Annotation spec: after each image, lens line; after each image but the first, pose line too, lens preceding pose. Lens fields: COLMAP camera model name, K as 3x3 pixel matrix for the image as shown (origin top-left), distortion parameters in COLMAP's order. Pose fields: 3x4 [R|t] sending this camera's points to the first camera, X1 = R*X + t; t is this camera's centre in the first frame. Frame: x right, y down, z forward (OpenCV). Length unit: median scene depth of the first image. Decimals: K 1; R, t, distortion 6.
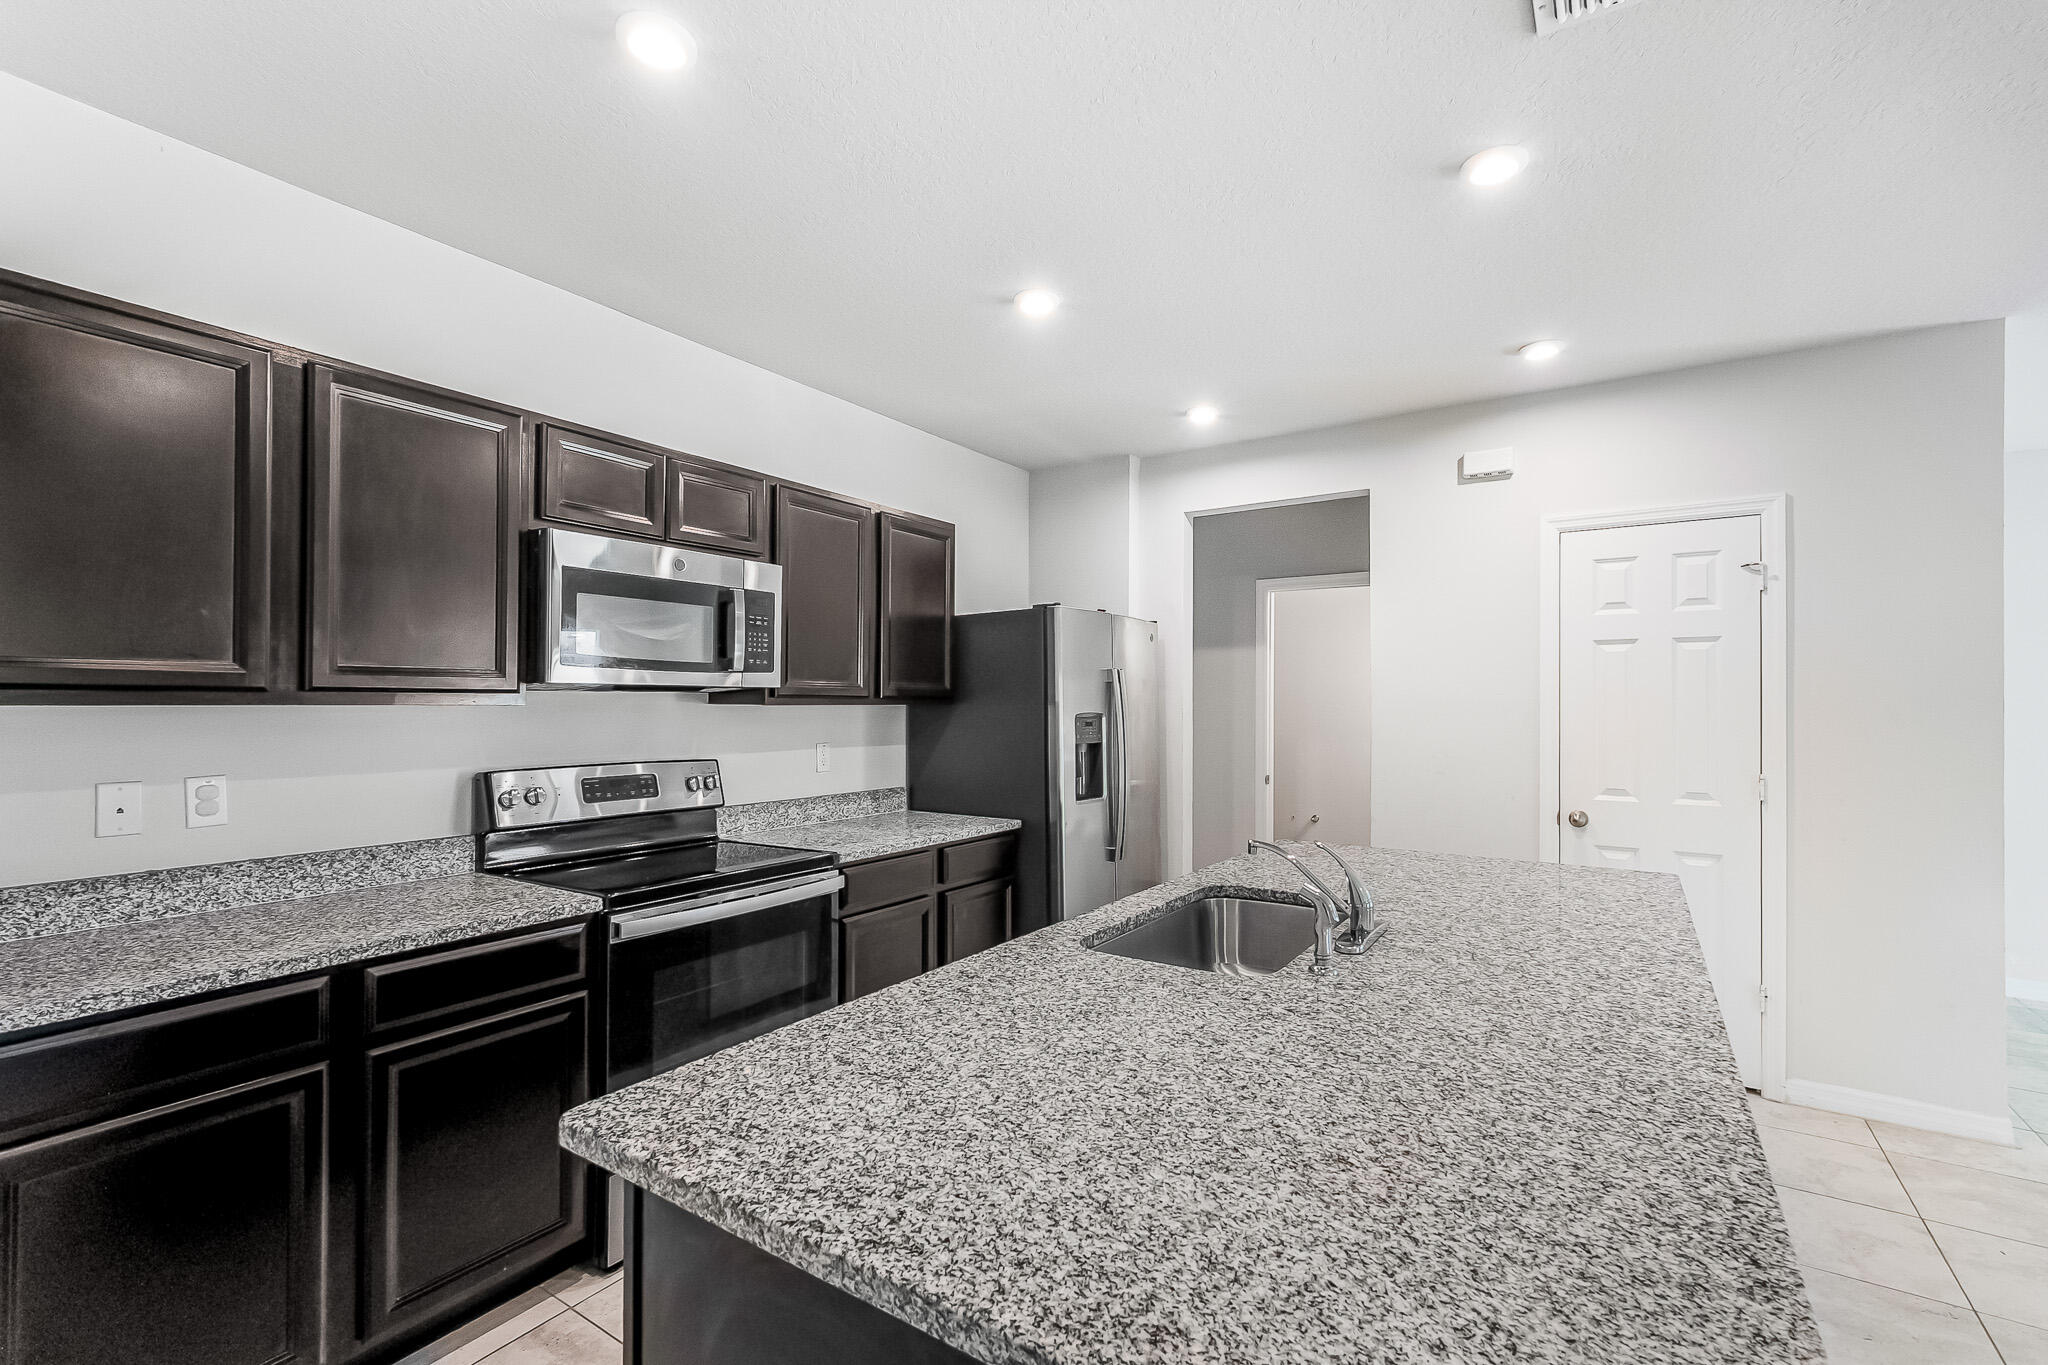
lens RADIAL K [[890.3, 0, 1031.0], [0, 890.3, 702.8], [0, 0, 1]] dist [0.007977, 0.000494]
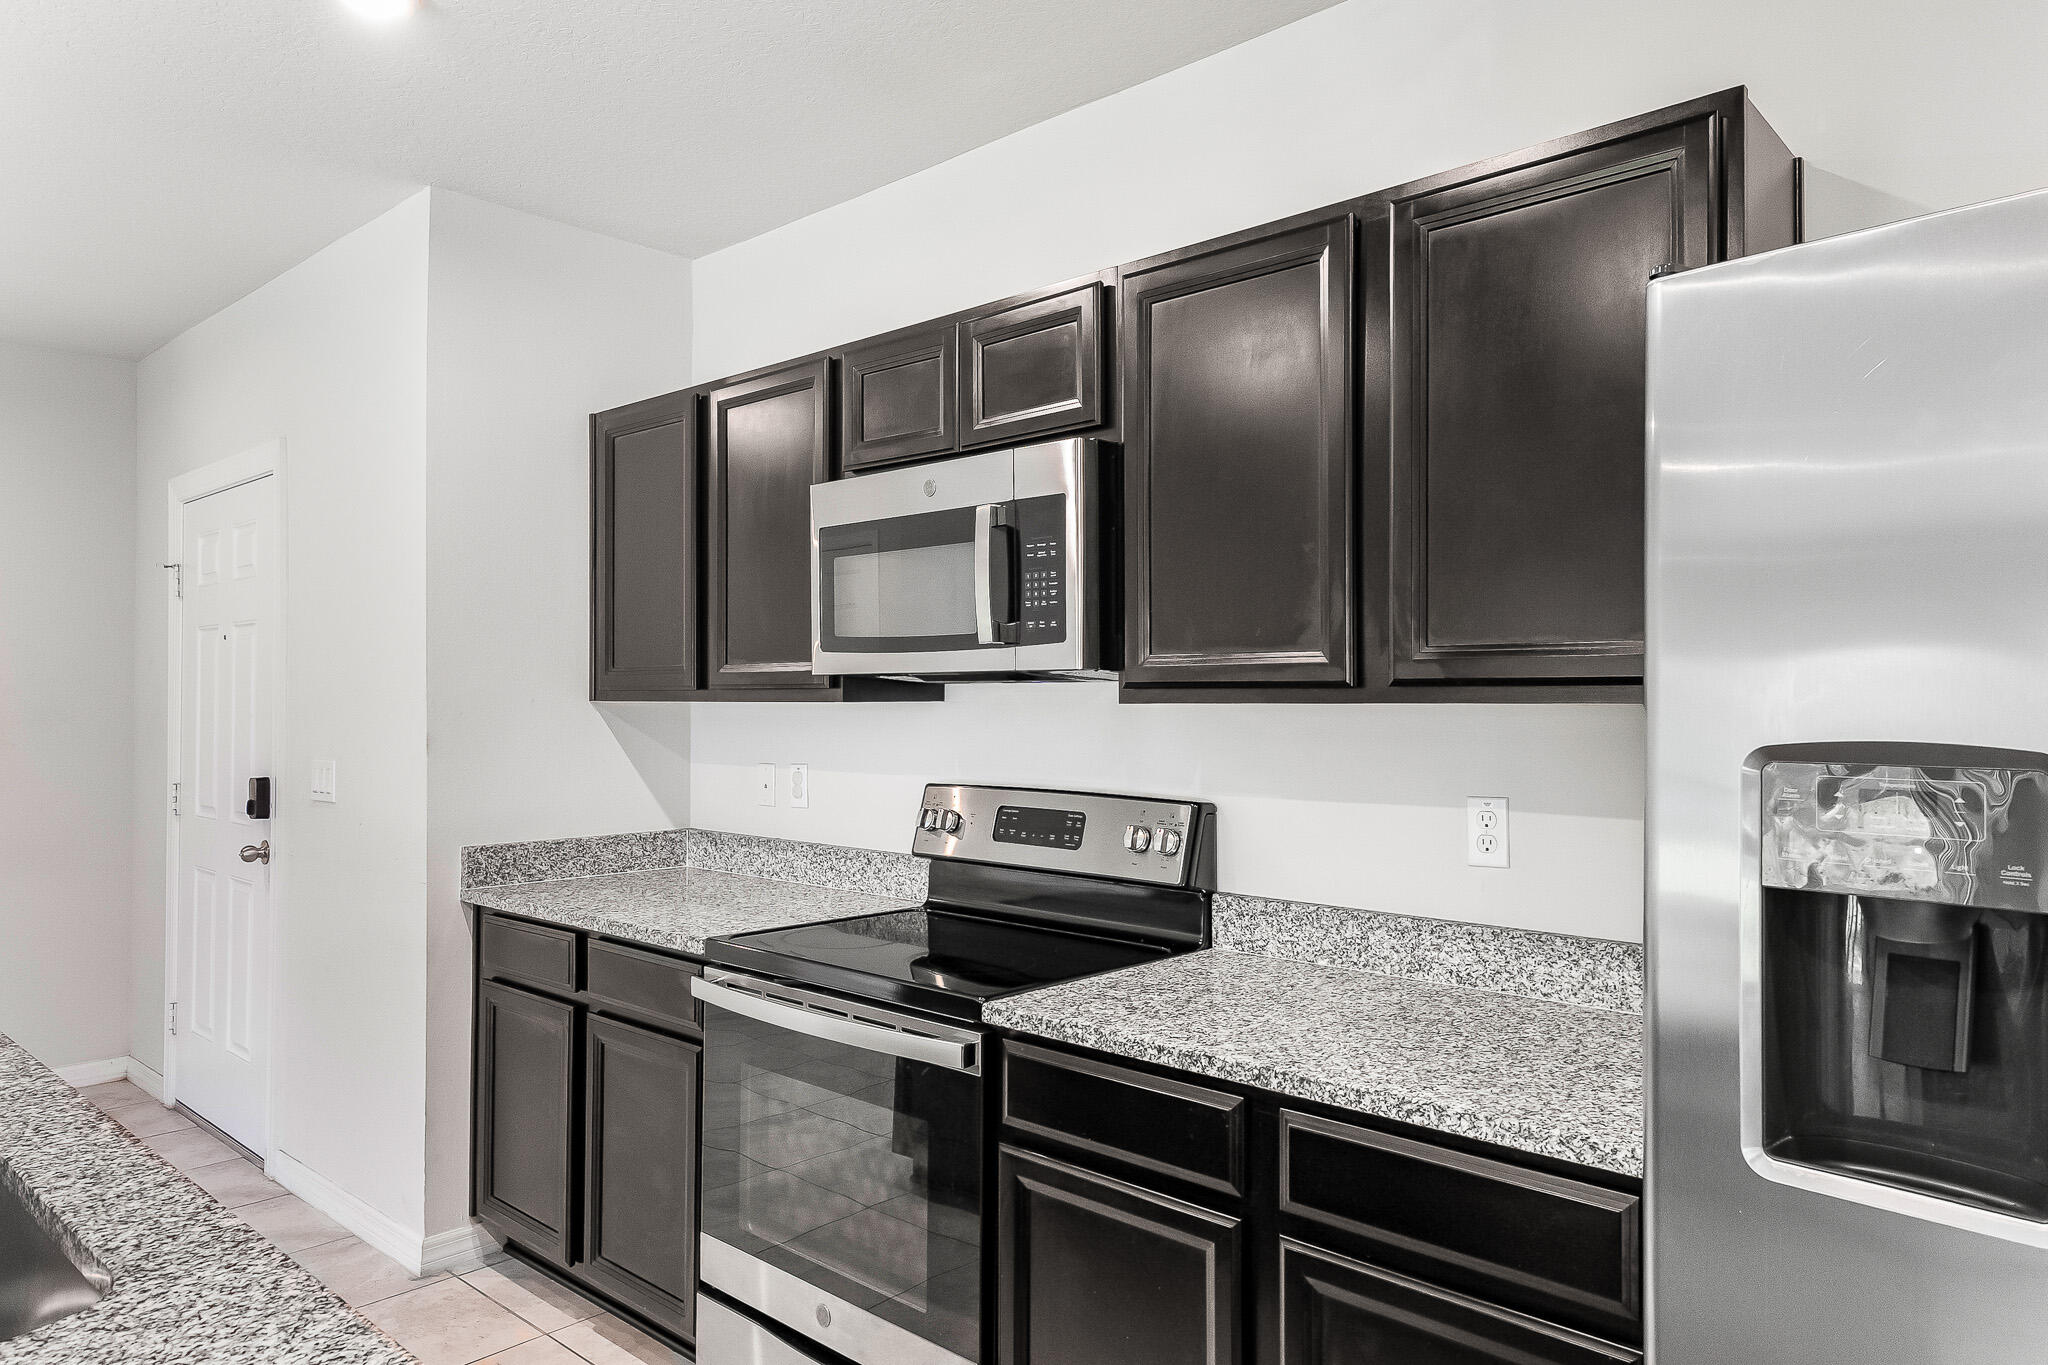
lens RADIAL K [[1319.5, 0, 1024.0], [0, 1319.5, 682.5], [0, 0, 1]] dist [-0.000715, 0.000162]
pose [[-0.145555, -0.011447, -0.989284, 0.570941], [0.001013, 0.999931, -0.011719, -0.000360], [0.989350, -0.002708, -0.145533, 1.258083]]
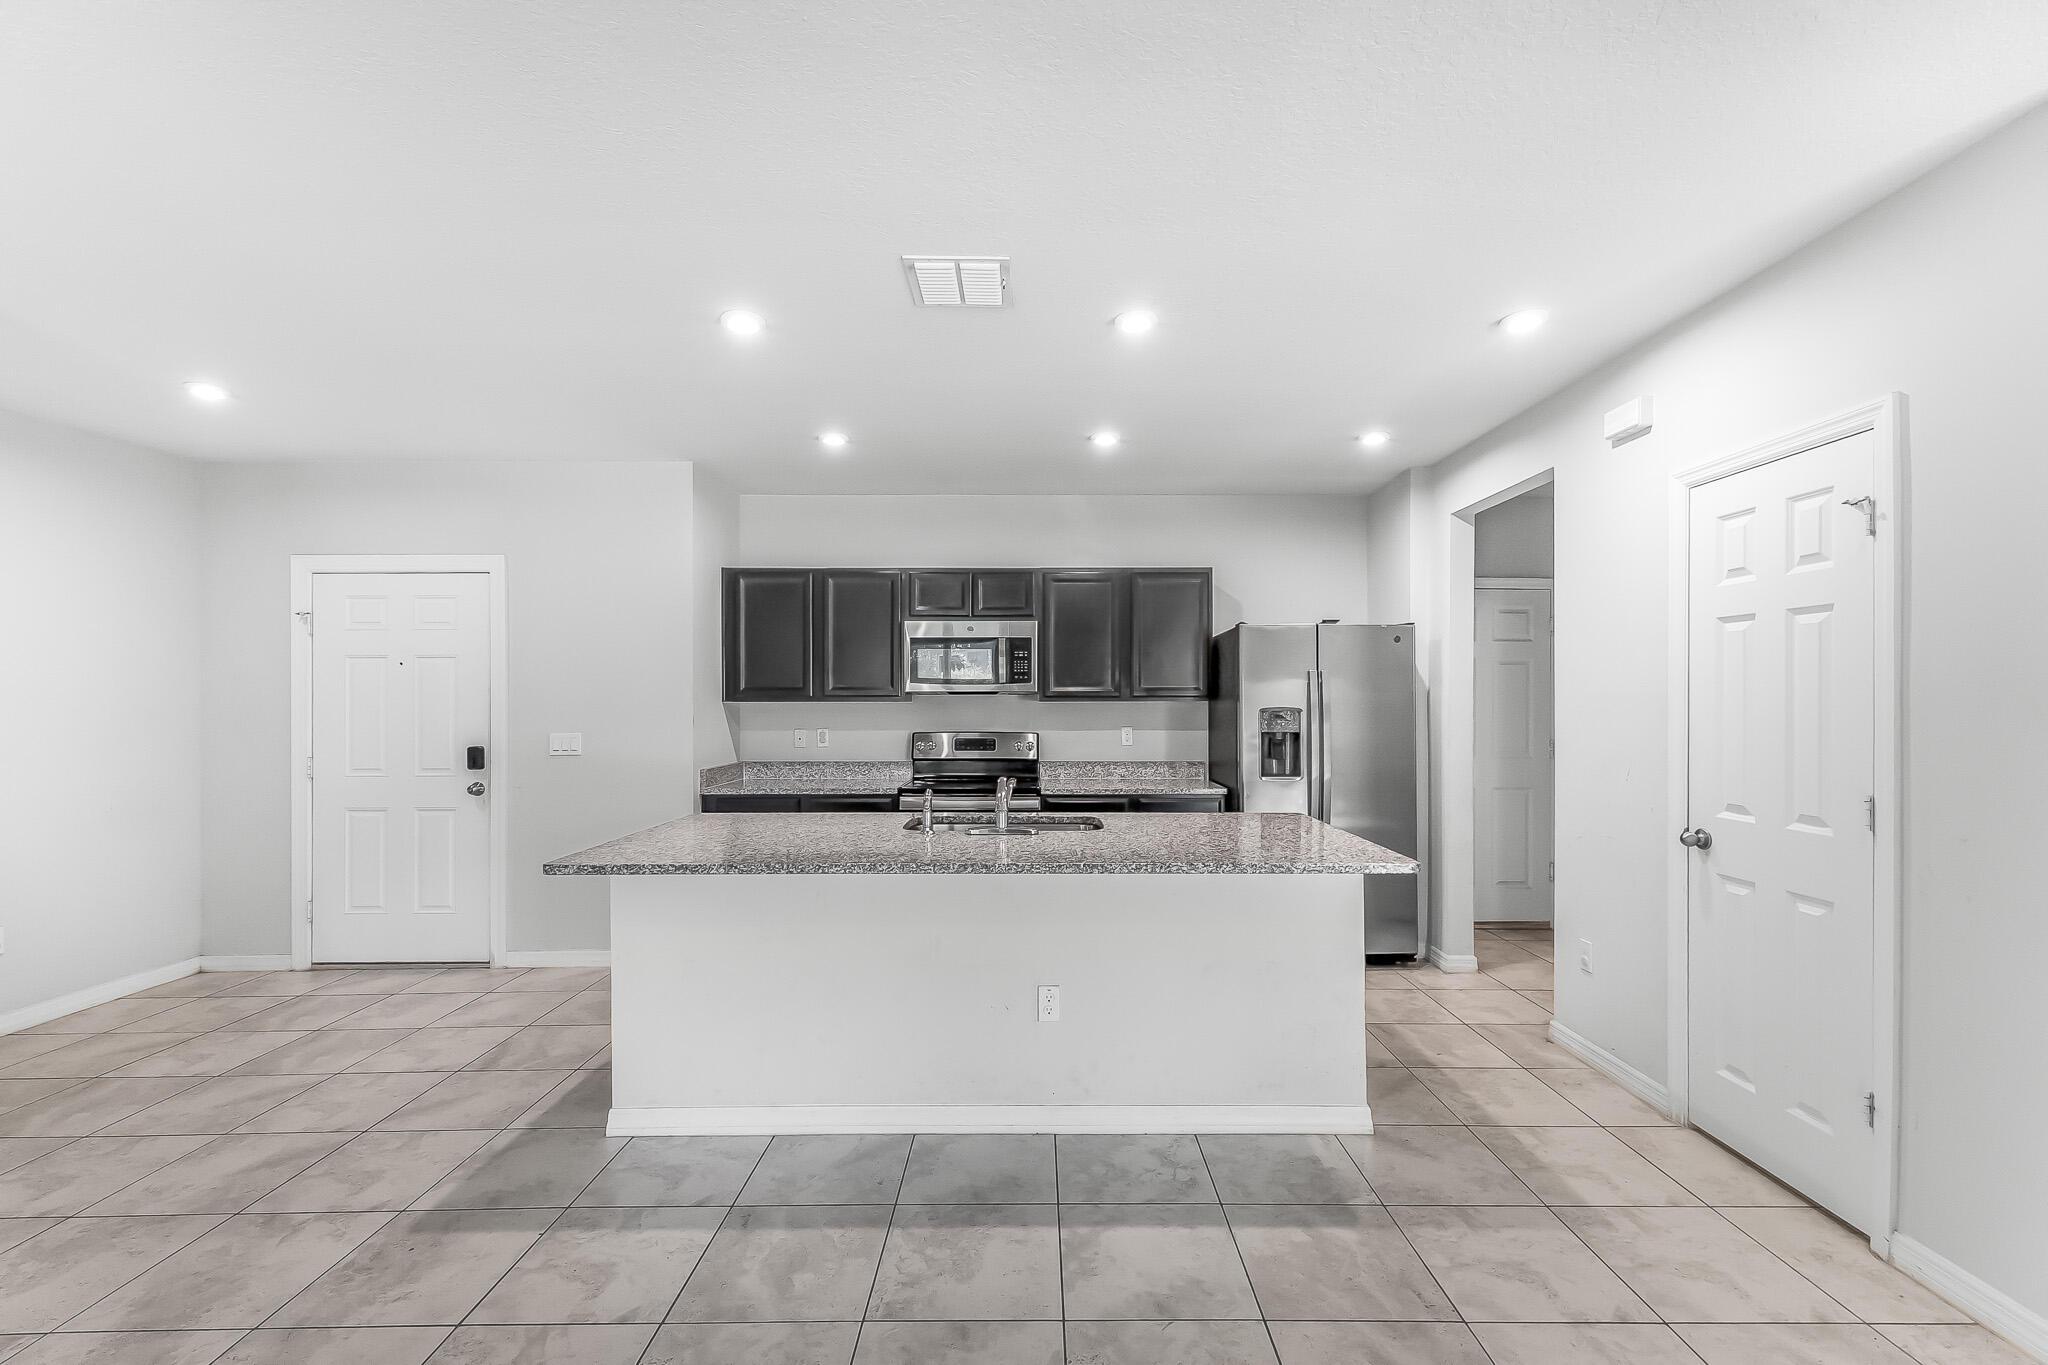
lens RADIAL K [[862.9, 0, 1038.1], [0, 862.9, 699.4], [0, 0, 1]] dist [0.007108, 0.000413]
pose [[0.555352, -0.005093, -0.831600, 1.295158], [0.002046, 0.999987, -0.004758, 0.007864], [0.831613, 0.000940, 0.555355, 0.084467]]
